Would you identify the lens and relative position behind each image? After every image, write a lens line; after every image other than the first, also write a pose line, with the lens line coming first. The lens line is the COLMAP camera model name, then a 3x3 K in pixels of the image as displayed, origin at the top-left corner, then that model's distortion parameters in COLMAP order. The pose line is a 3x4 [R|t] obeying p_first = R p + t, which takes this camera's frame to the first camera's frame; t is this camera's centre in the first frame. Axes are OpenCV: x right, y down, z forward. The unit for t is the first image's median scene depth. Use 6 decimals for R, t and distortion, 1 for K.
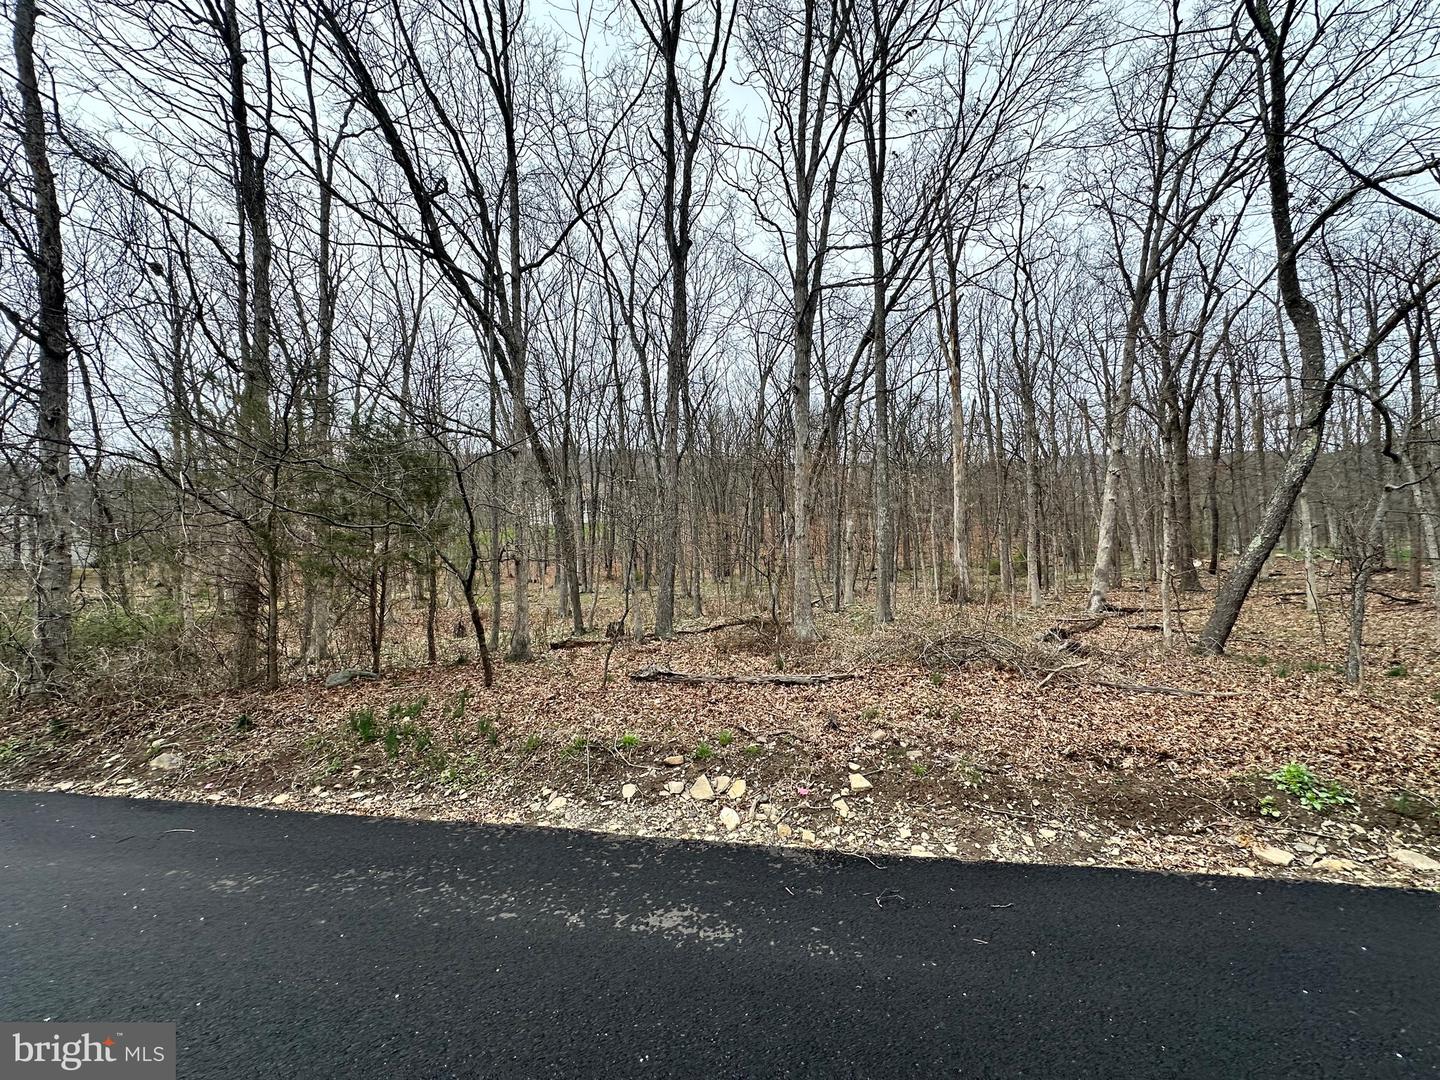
lens RADIAL K [[575.4, 0, 717.5], [0, 575.4, 548.5], [0, 0, 1]] dist [-0.002395, 0.000316]
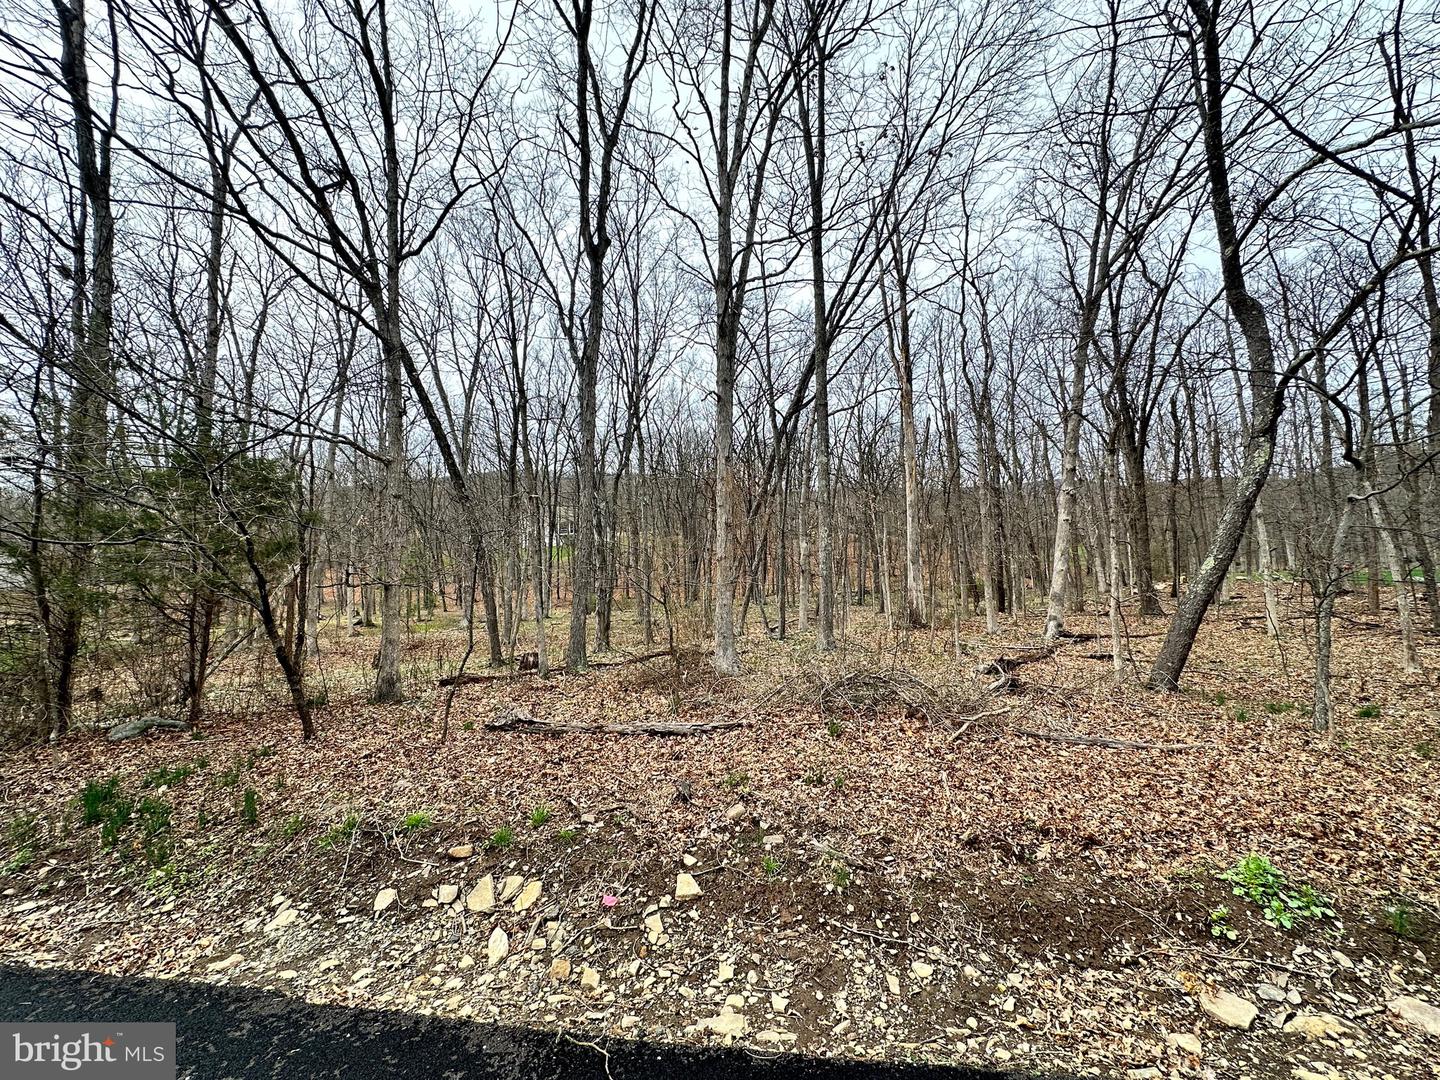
lens RADIAL K [[575.4, 0, 717.5], [0, 575.4, 548.5], [0, 0, 1]] dist [-0.002395, 0.000316]
pose [[0.999365, 0.000406, 0.035639, 0.194711], [0.001042, 0.999175, -0.040601, 0.001879], [-0.035626, 0.040612, 0.998540, 0.182735]]
